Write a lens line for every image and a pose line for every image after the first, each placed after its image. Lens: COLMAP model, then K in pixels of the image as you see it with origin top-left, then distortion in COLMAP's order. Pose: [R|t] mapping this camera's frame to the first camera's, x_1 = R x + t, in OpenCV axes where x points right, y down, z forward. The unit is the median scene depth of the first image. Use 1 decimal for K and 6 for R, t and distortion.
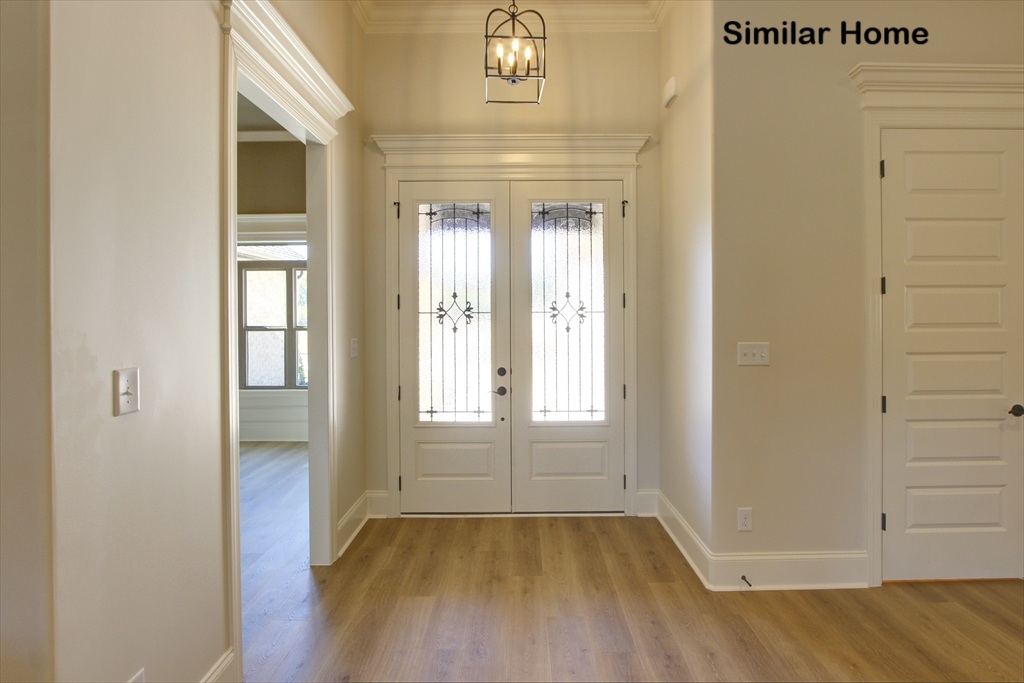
lens RADIAL K [[513.9, 0, 523.8], [0, 513.9, 320.7], [0, 0, 1]] dist [-0.022787, 0.000417]
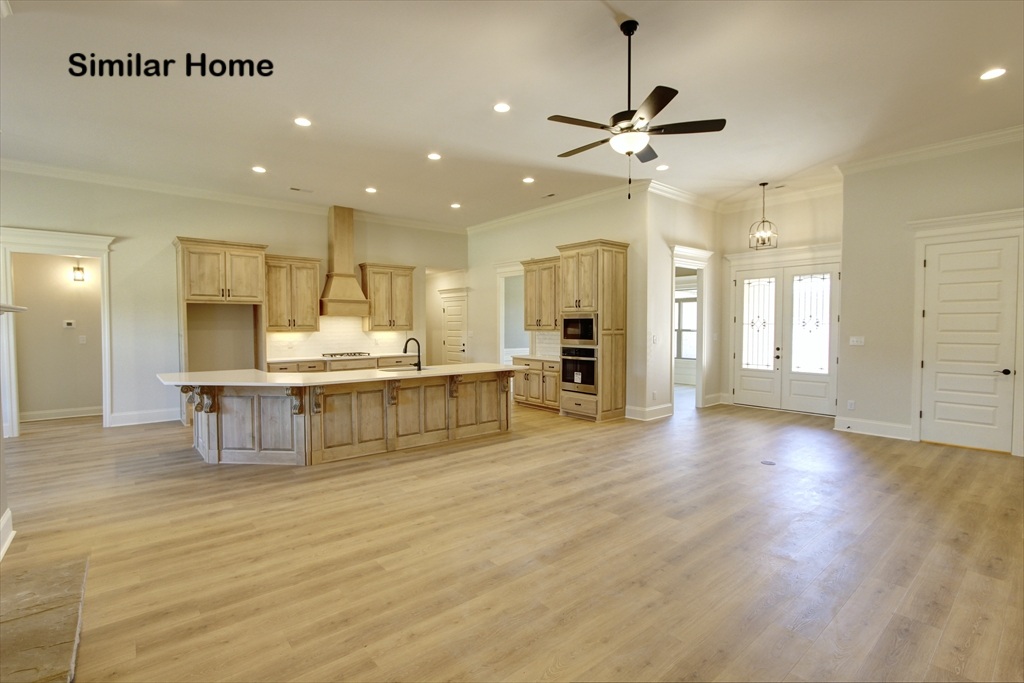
lens RADIAL K [[495.1, 0, 511.3], [0, 495.1, 345.9], [0, 0, 1]] dist [-0.025504, 0.002007]
pose [[0.661725, 0.033915, -0.748980, 0.837787], [-0.002122, 0.999057, 0.043364, -0.010218], [0.749744, -0.027105, 0.661173, -1.411494]]
